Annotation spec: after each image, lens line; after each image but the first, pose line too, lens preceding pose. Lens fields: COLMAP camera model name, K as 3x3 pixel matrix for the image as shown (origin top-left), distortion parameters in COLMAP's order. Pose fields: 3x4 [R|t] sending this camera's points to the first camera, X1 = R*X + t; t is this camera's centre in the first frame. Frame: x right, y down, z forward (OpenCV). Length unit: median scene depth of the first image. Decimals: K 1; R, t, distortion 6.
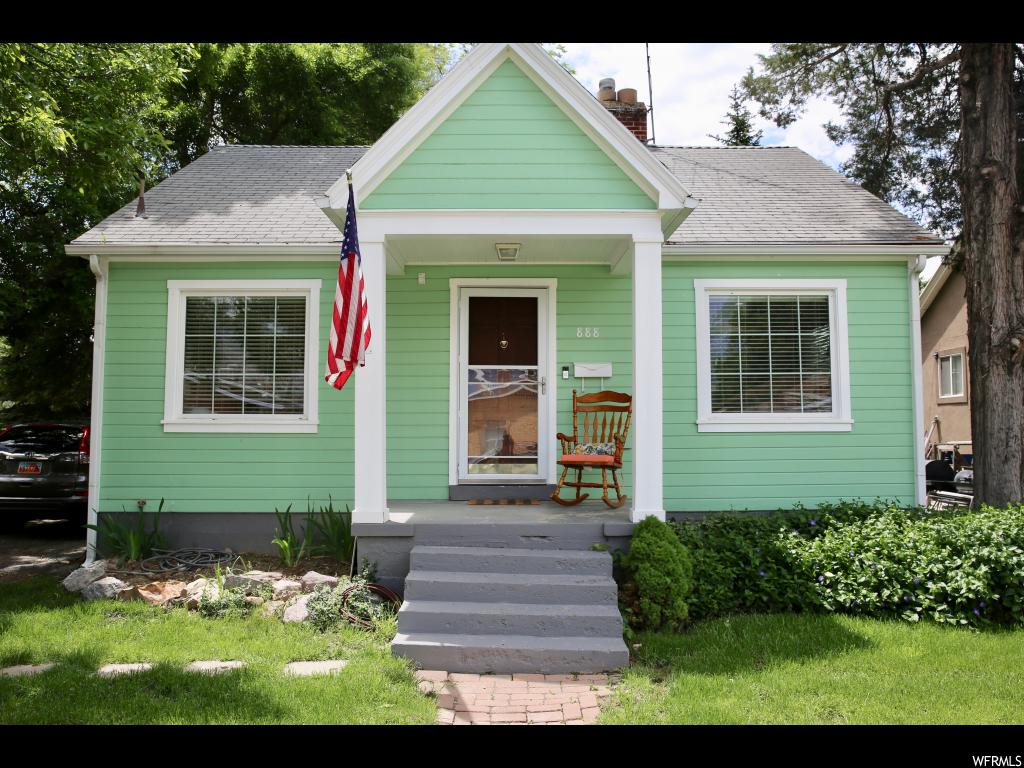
lens RADIAL K [[965.7, 0, 511.9], [0, 965.7, 385.7], [0, 0, 1]] dist [0.010294, 0.000000]
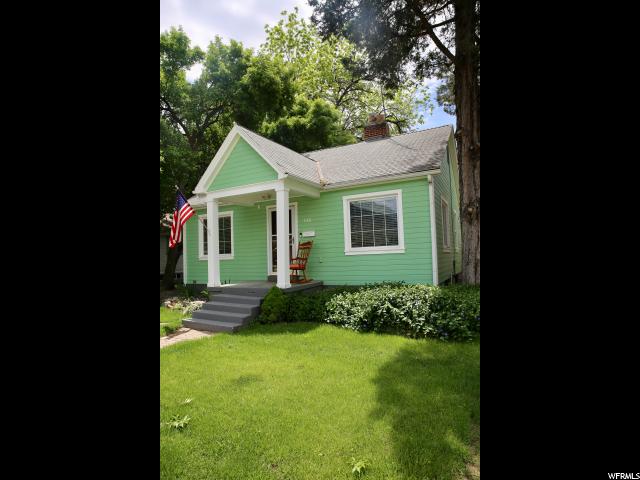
lens RADIAL K [[446.6, 0, 319.9], [0, 446.6, 238.5], [0, 0, 1]] dist [-0.005936, -0.000278]
pose [[0.802496, -0.051006, -0.594473, 0.820303], [0.063890, 0.997957, 0.000622, -0.002312], [0.593226, -0.038481, 0.804115, -0.005511]]
